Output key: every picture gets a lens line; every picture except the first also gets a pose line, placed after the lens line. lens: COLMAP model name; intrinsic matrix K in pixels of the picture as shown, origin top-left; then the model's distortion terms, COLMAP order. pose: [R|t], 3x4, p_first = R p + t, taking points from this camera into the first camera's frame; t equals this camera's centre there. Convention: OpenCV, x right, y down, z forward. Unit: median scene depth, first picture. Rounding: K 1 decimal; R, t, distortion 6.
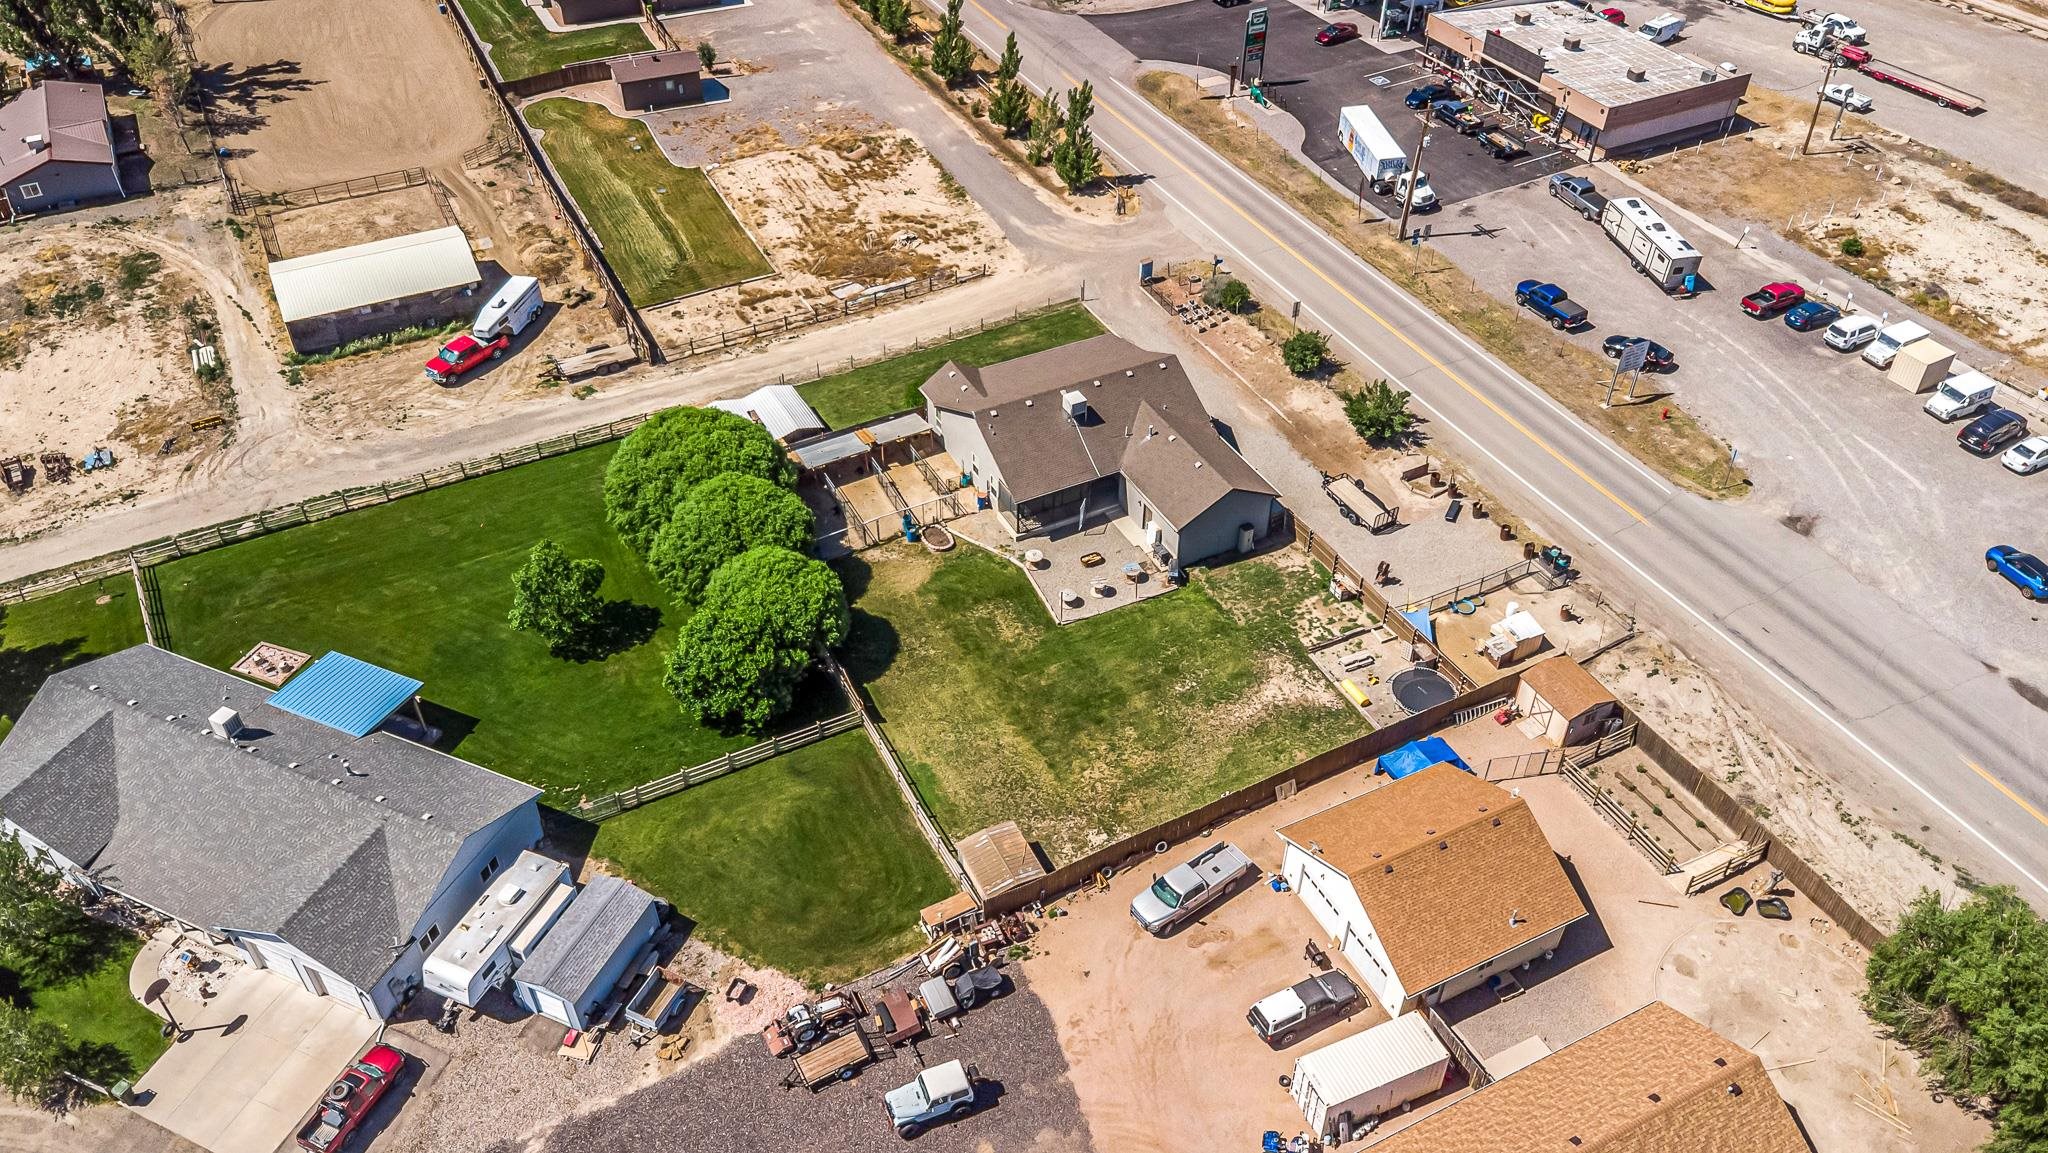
lens RADIAL K [[1504.9, 0, 1026.4], [0, 1504.9, 550.5], [0, 0, 1]] dist [0.044065, -0.060284]
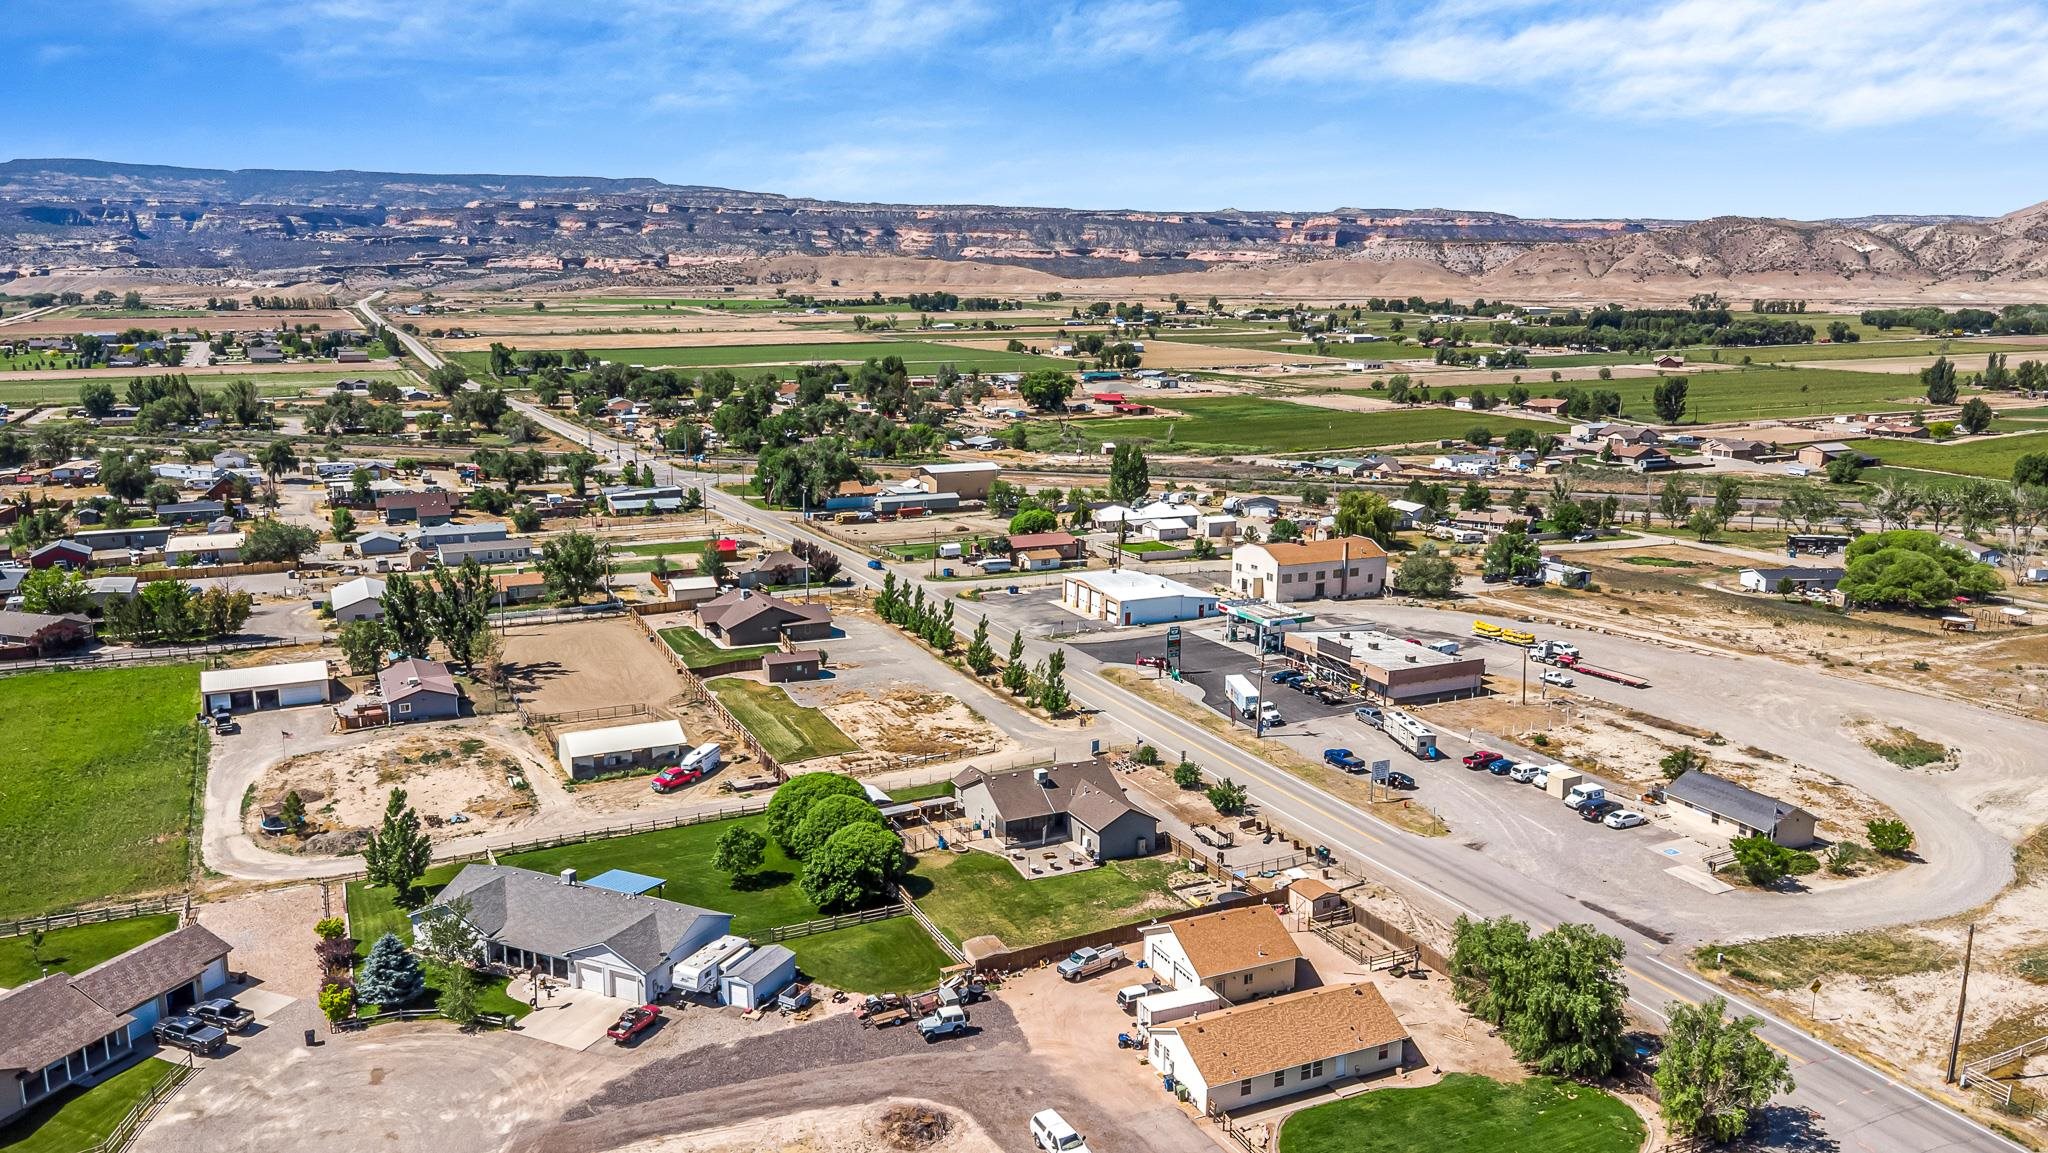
lens RADIAL K [[1504.9, 0, 1026.4], [0, 1504.9, 550.5], [0, 0, 1]] dist [0.044065, -0.060284]
pose [[0.999660, 0.001900, -0.026021, 0.048947], [-0.014483, 0.869995, -0.492848, 0.431678], [0.021701, 0.493057, 0.869726, -0.506500]]
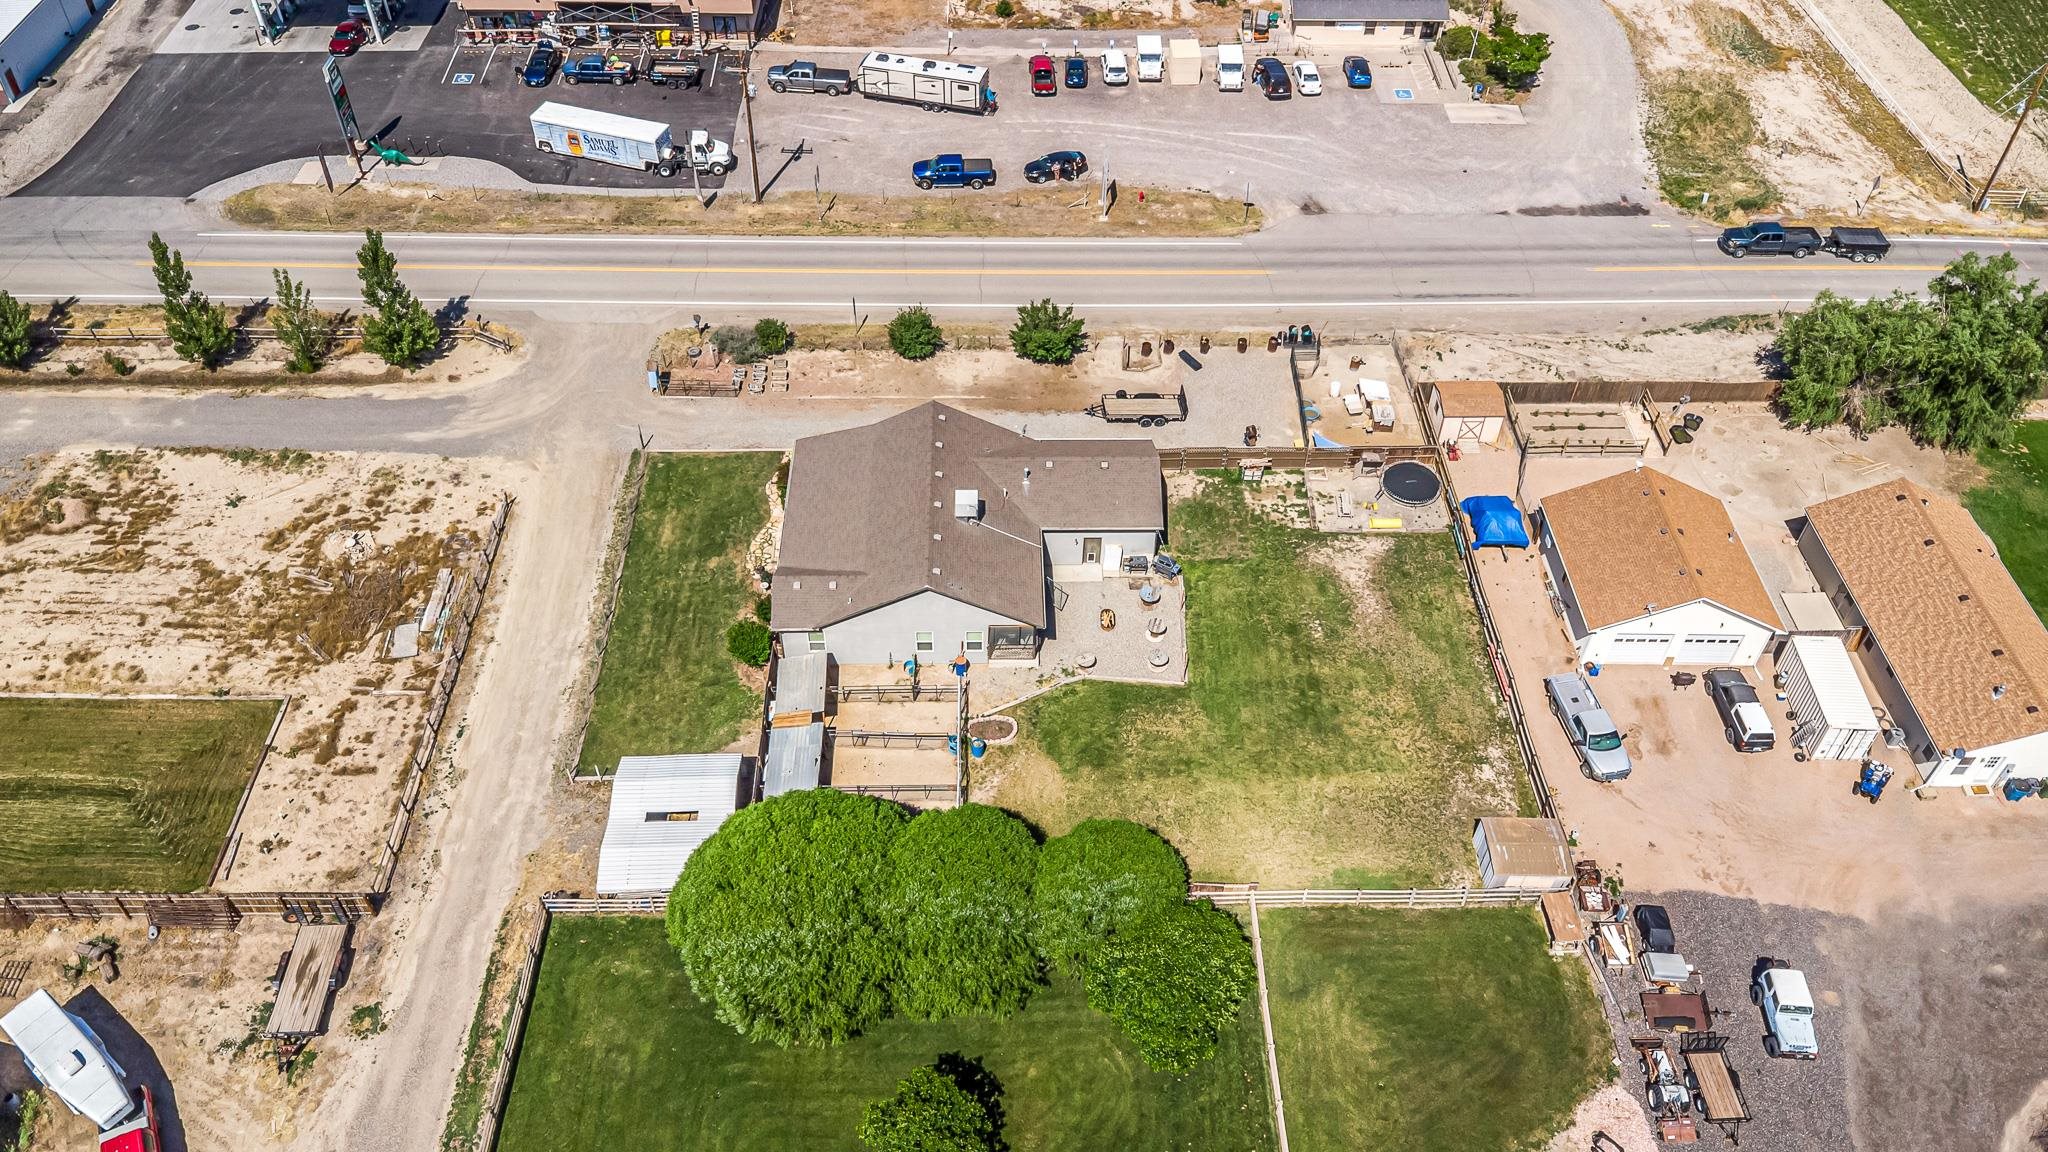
lens RADIAL K [[1504.9, 0, 1026.4], [0, 1504.9, 550.0], [0, 0, 1]] dist [0.044065, -0.060284]
pose [[0.441543, -0.628460, 0.640373, -0.417161], [0.568105, 0.748247, 0.342612, -0.284884], [-0.694475, 0.212521, 0.687415, 0.330274]]
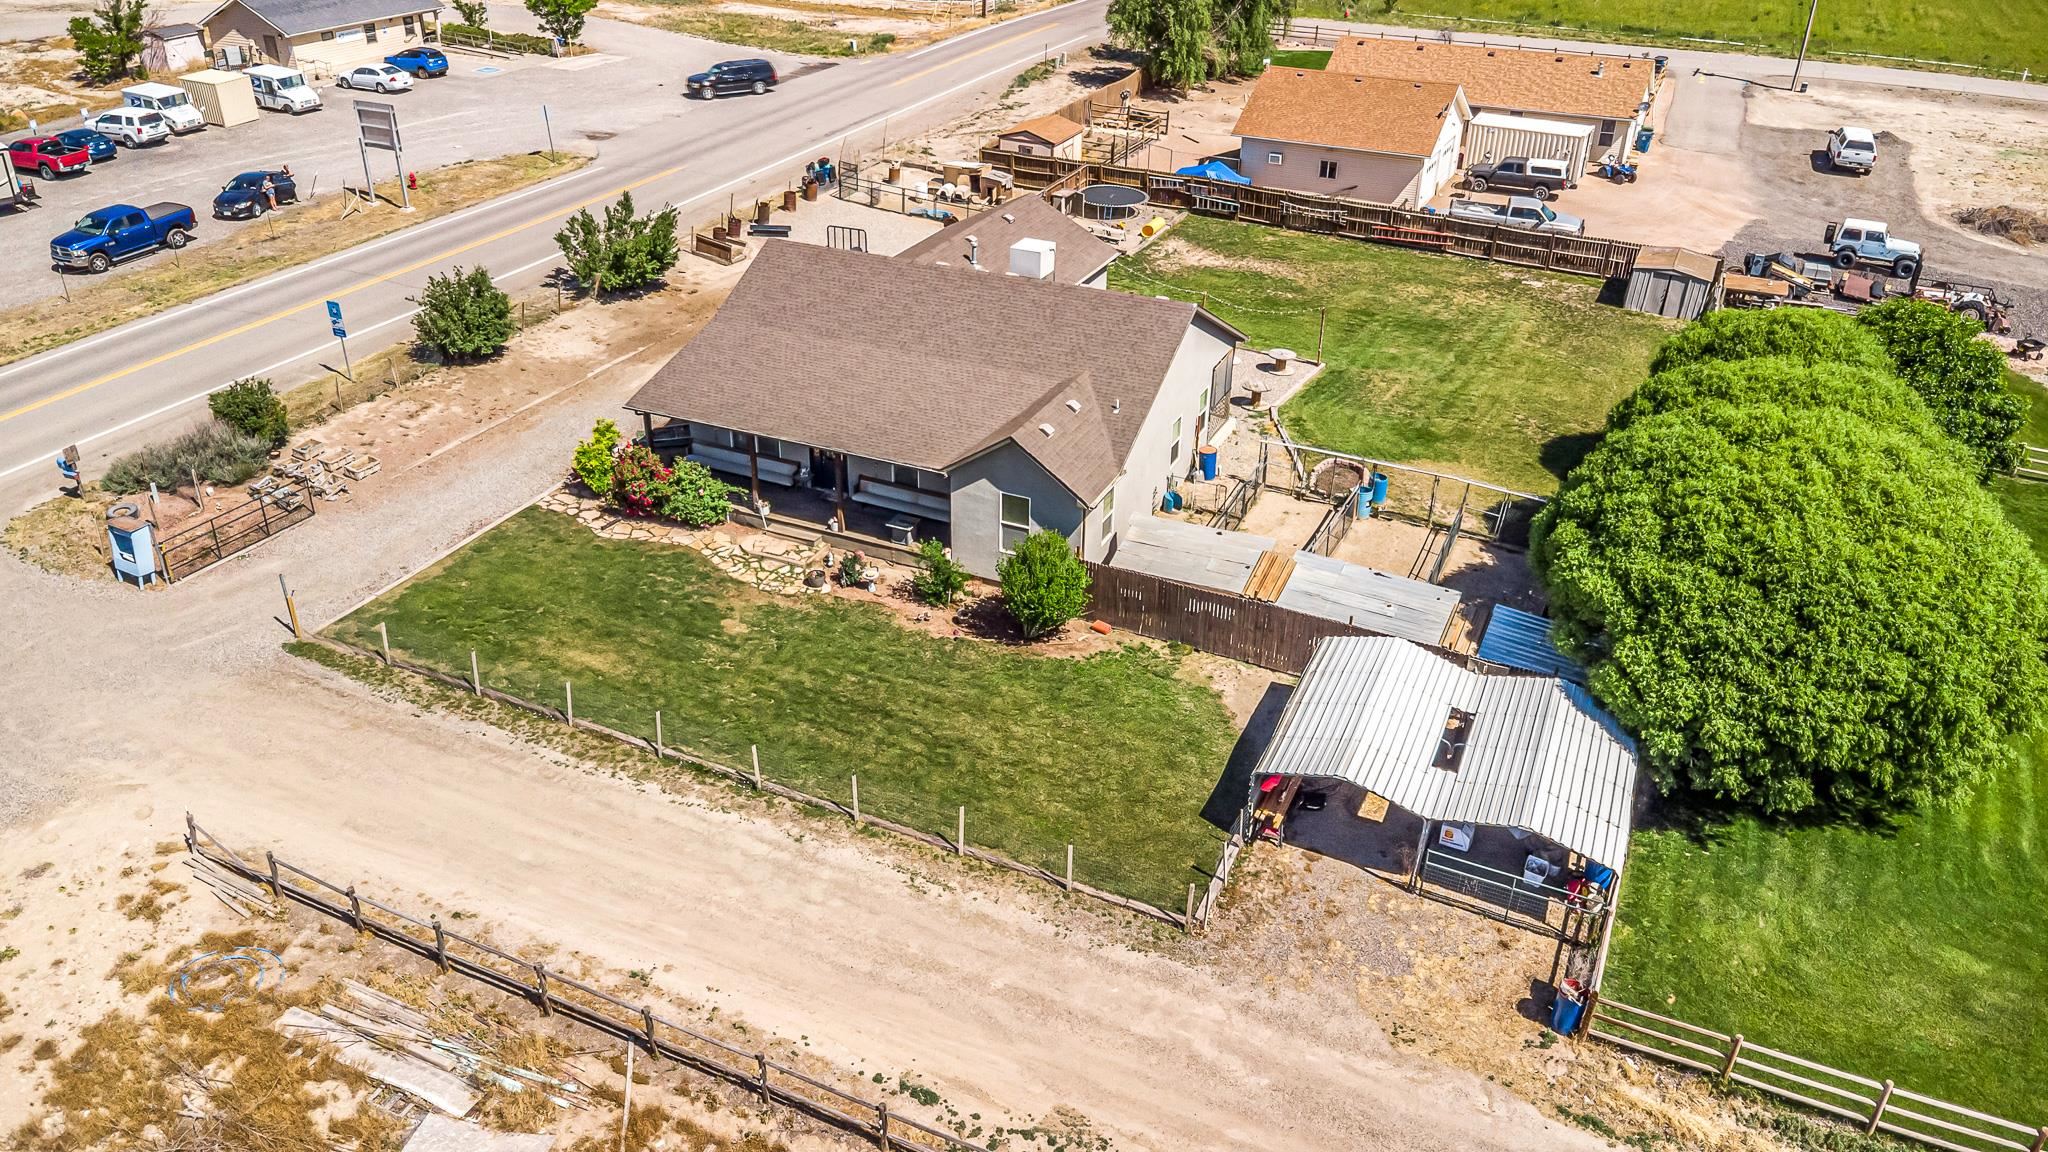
lens RADIAL K [[1504.9, 0, 1026.4], [0, 1504.9, 550.0], [0, 0, 1]] dist [0.044065, -0.060284]
pose [[-0.612472, -0.392071, 0.686410, -0.290261], [0.494823, 0.487013, 0.719700, -0.340868], [-0.616464, 0.780448, -0.104277, 0.925545]]
